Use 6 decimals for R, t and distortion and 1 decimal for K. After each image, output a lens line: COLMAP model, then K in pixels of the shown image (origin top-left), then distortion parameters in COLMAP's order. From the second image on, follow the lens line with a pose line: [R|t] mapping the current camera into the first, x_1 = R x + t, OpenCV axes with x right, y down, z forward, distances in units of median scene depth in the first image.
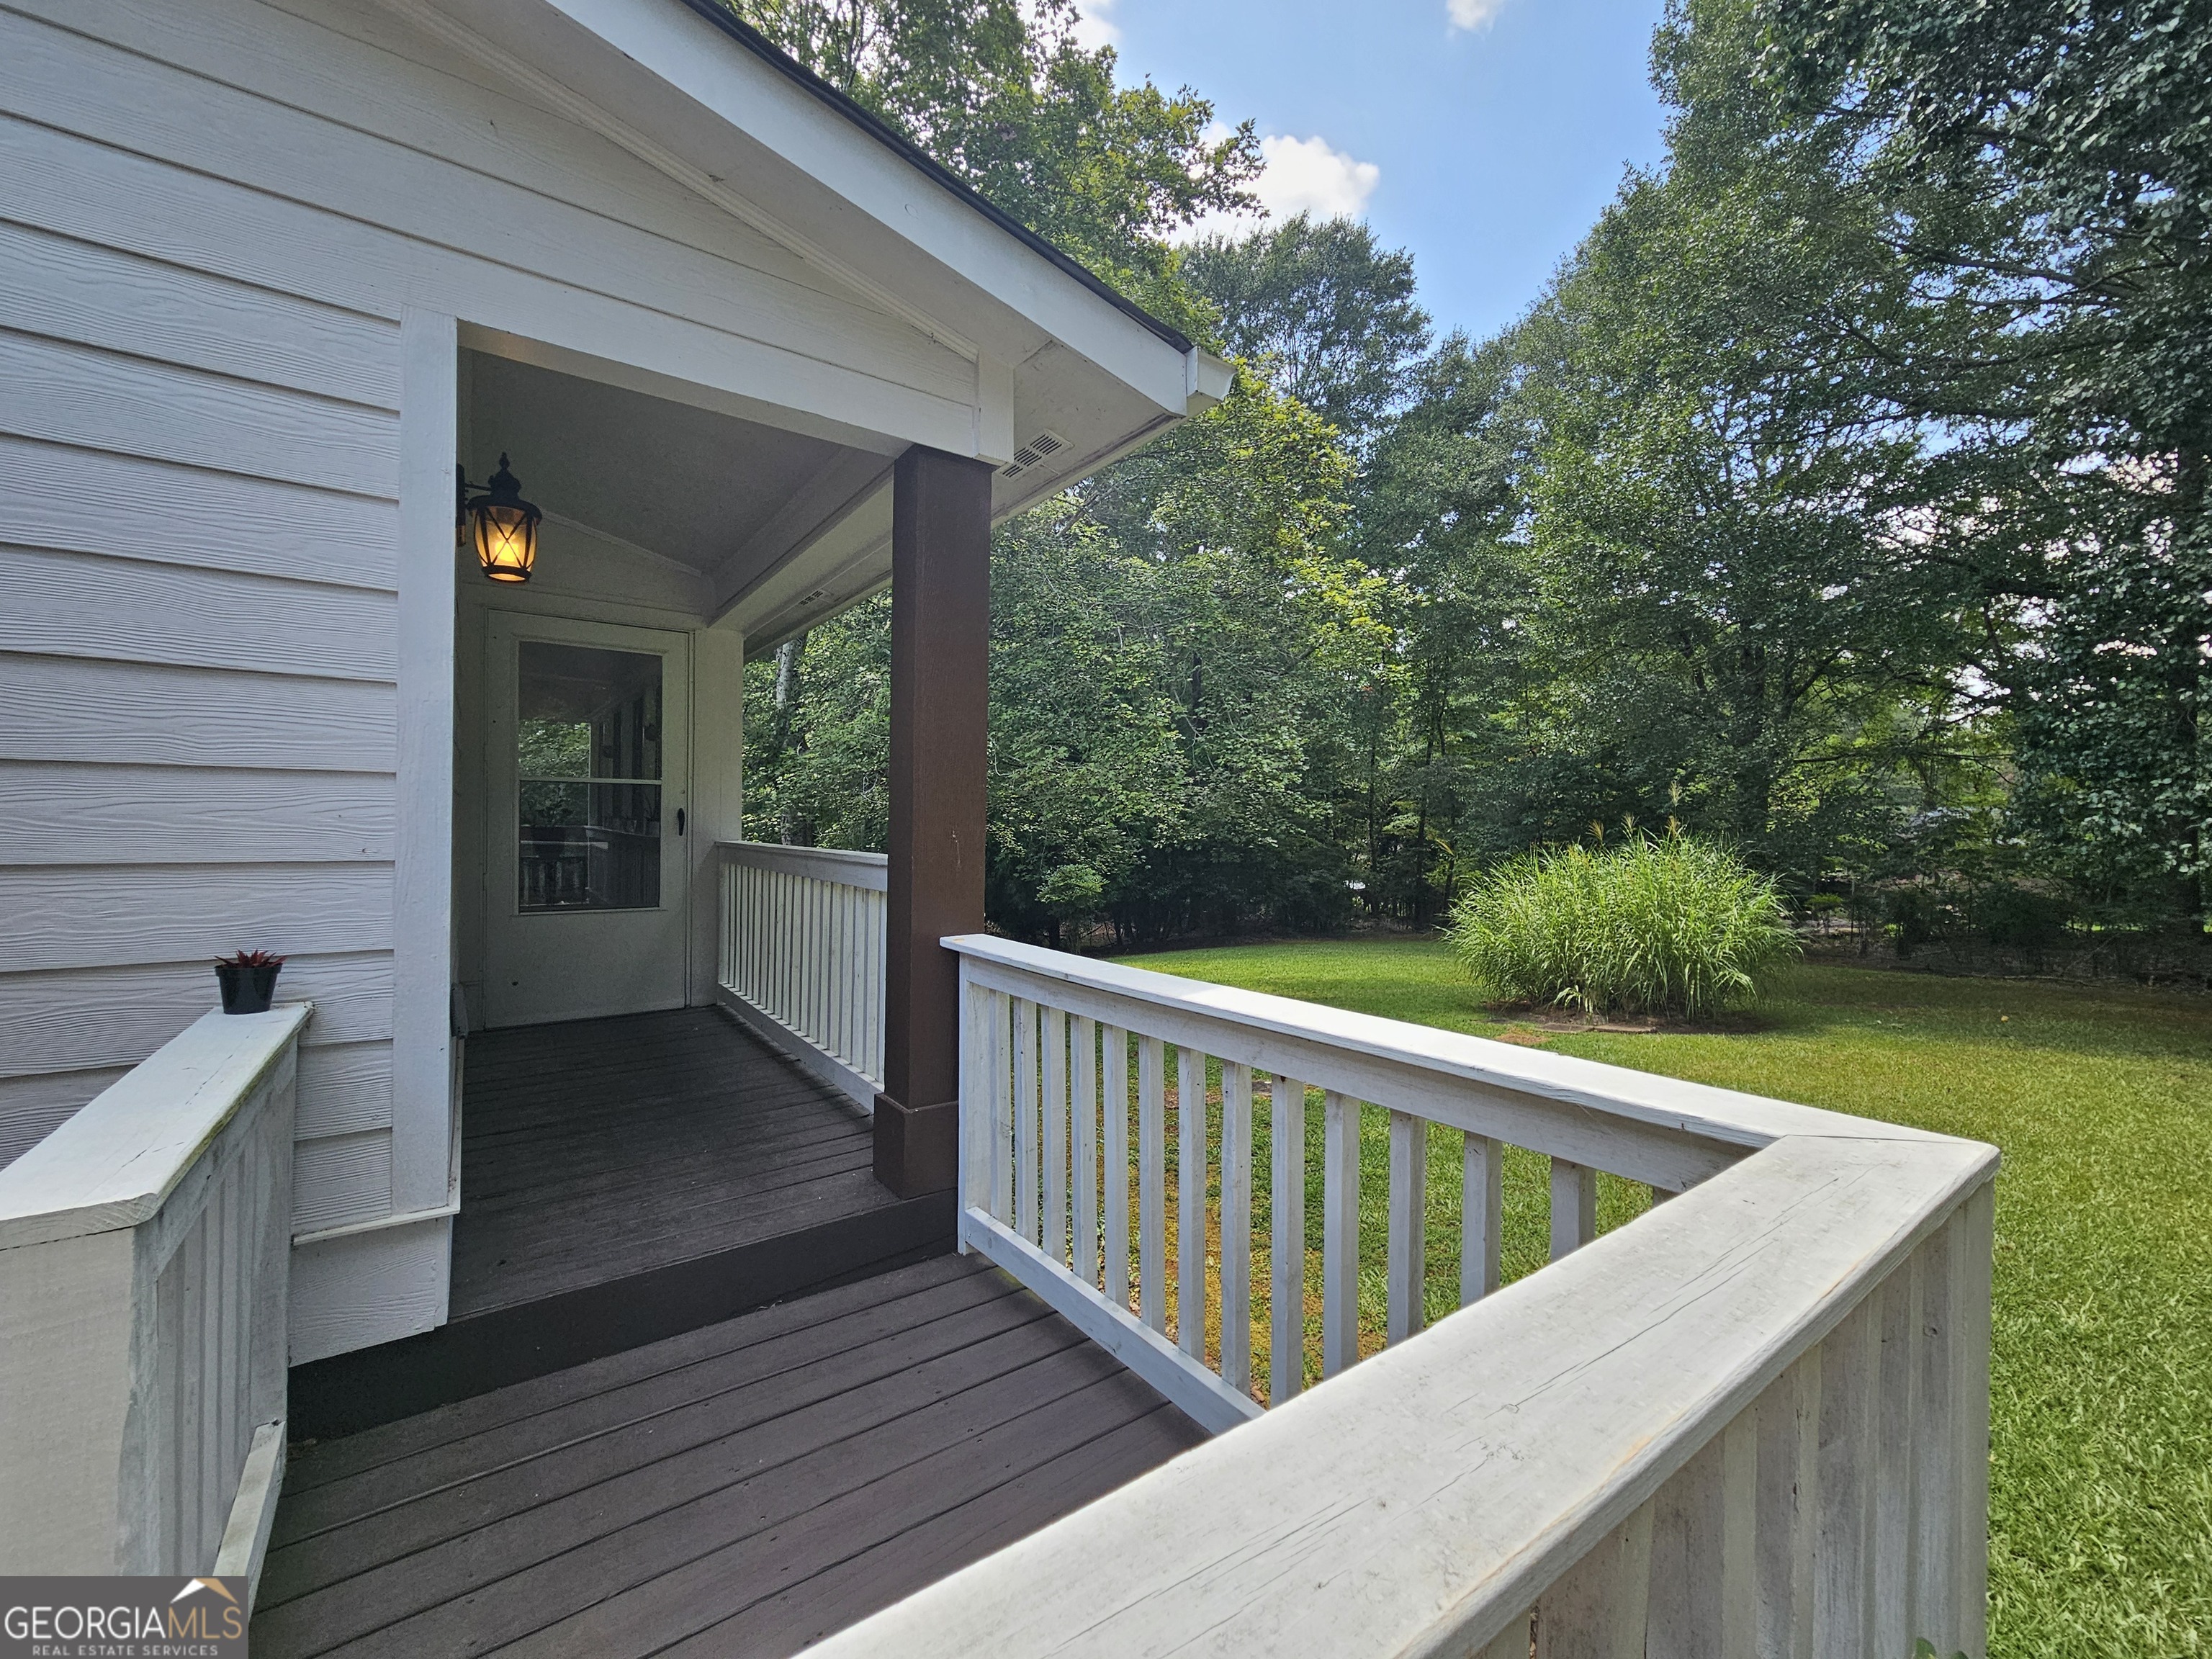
lens RADIAL K [[911.7, 0, 1108.0], [0, 911.7, 824.6], [0, 0, 1]] dist [-0.000397, 0.000362]
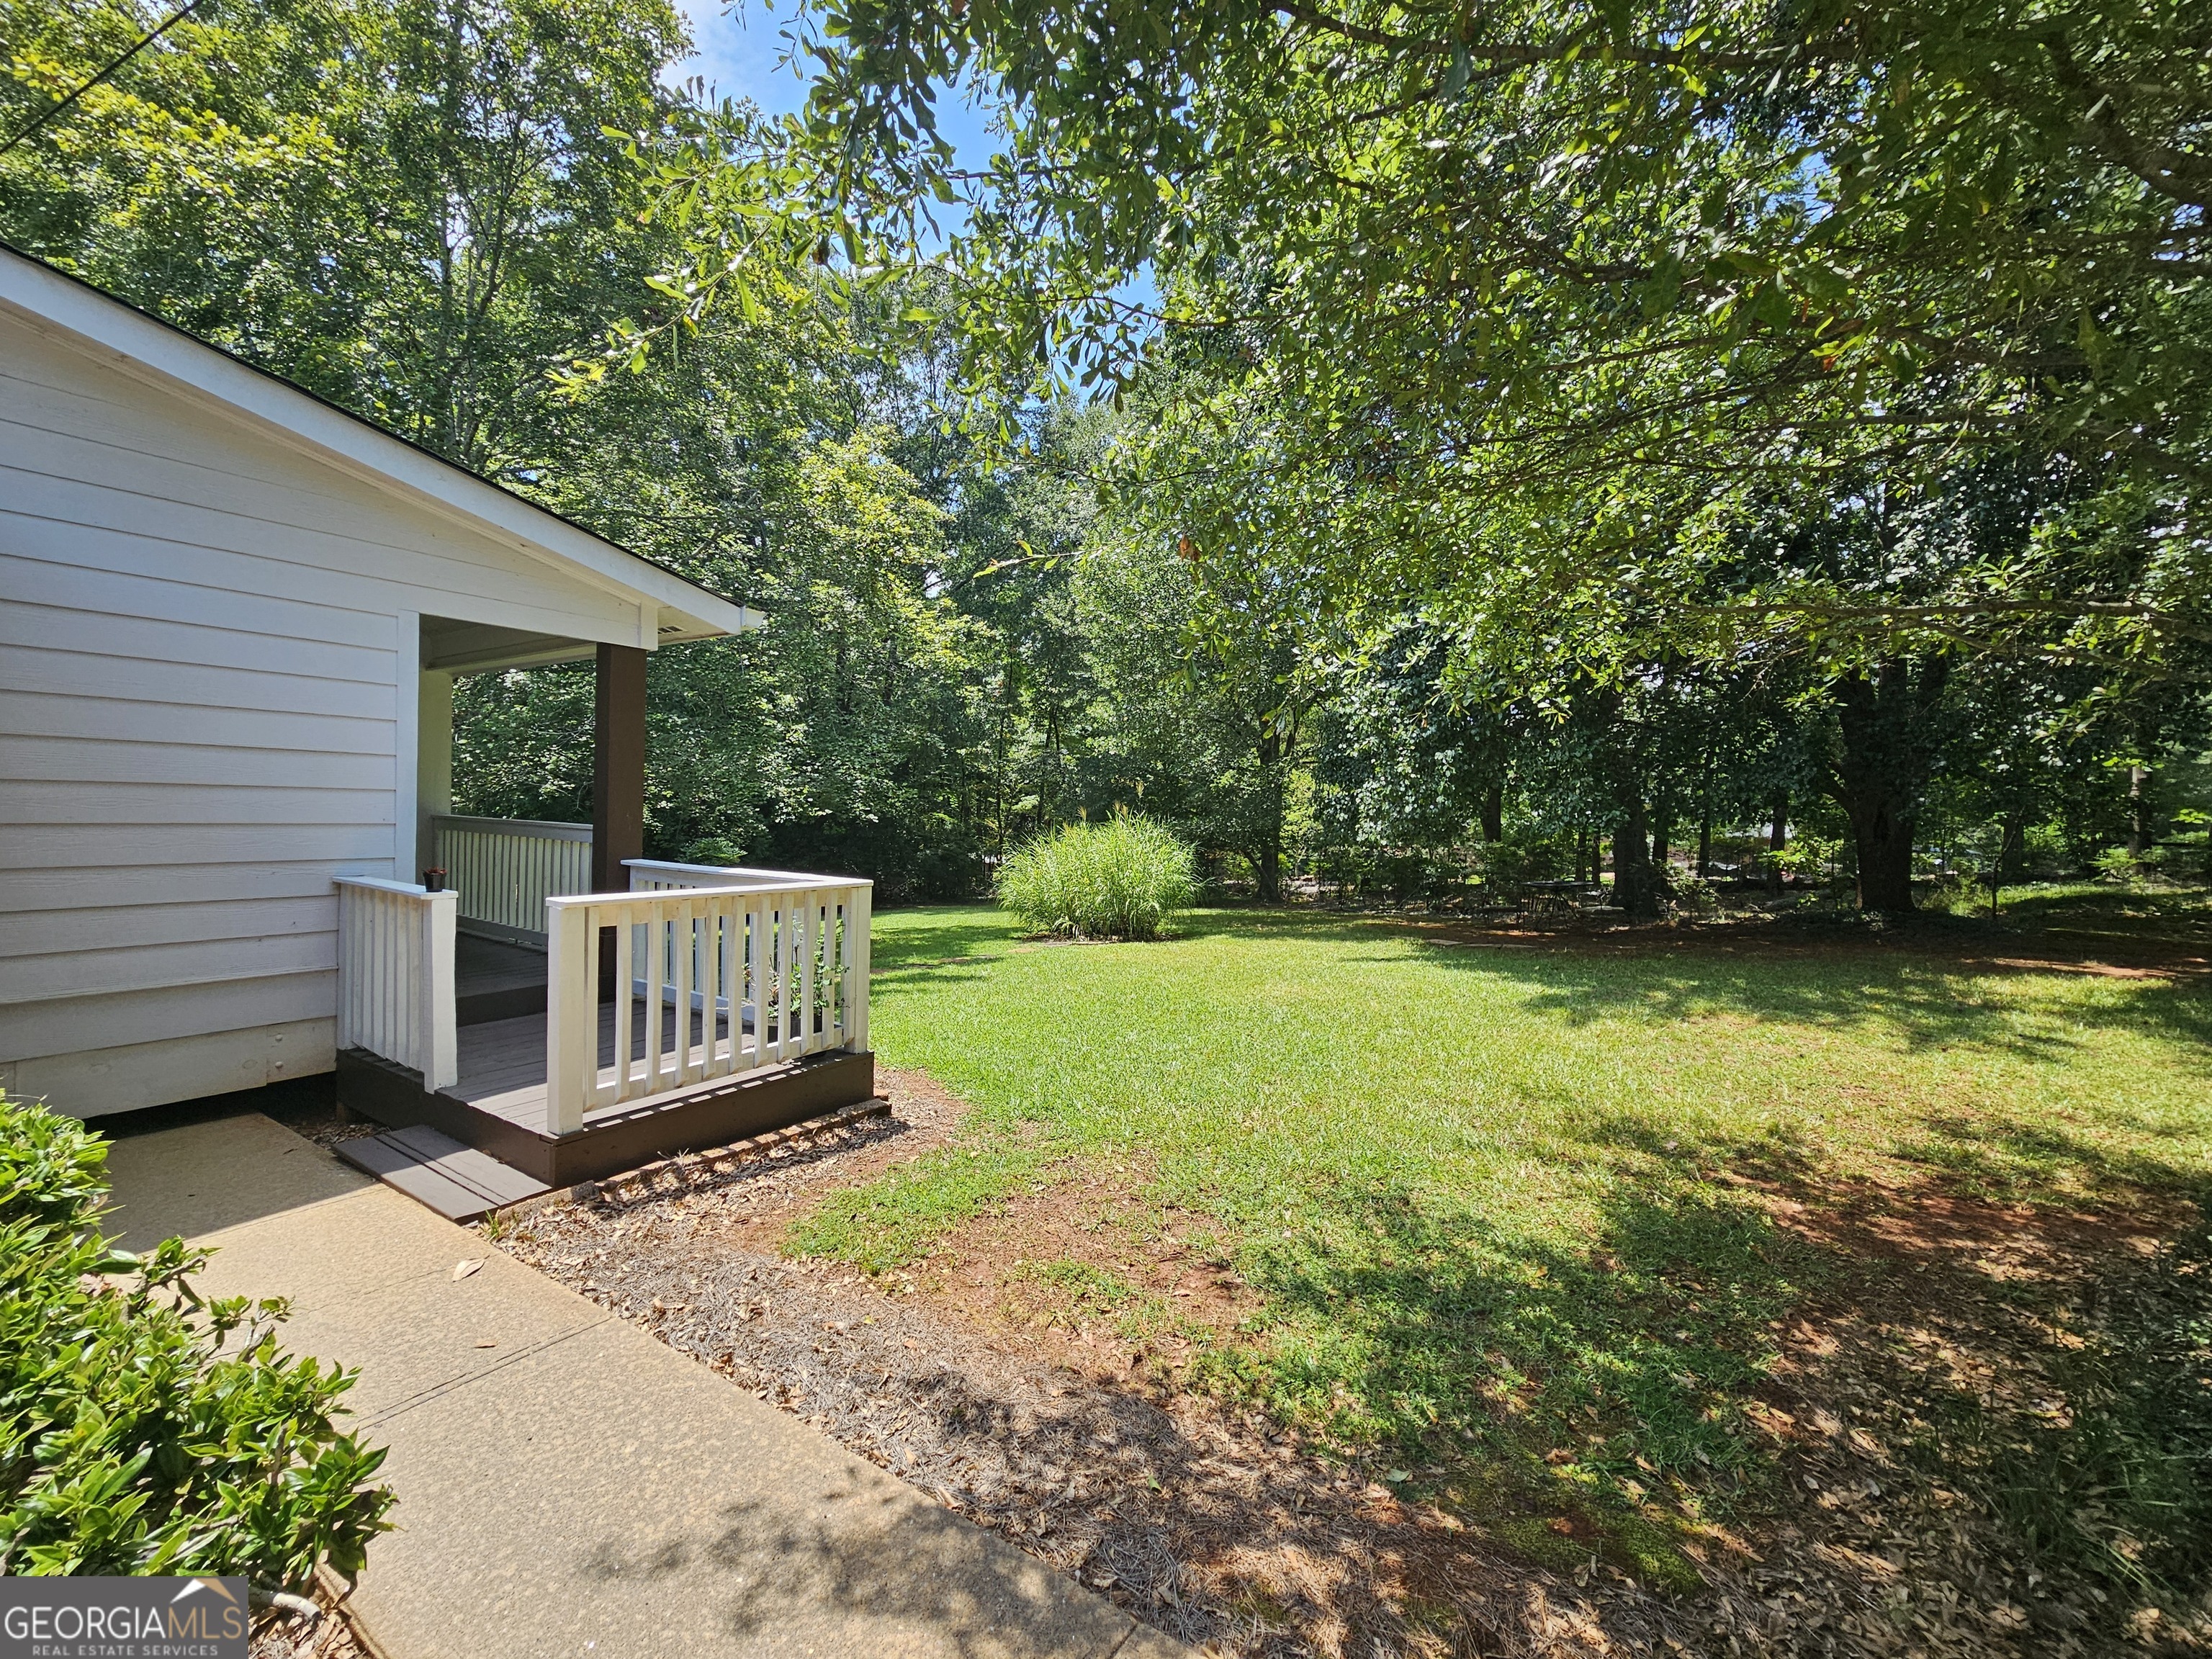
lens RADIAL K [[911.7, 0, 1102.7], [0, 911.7, 829.1], [0, 0, 1]] dist [-0.000397, 0.000362]
pose [[0.936518, 0.008490, 0.350518, 0.029003], [-0.019427, 0.999428, 0.027698, -0.007797], [-0.350082, -0.032749, 0.936146, -0.310599]]
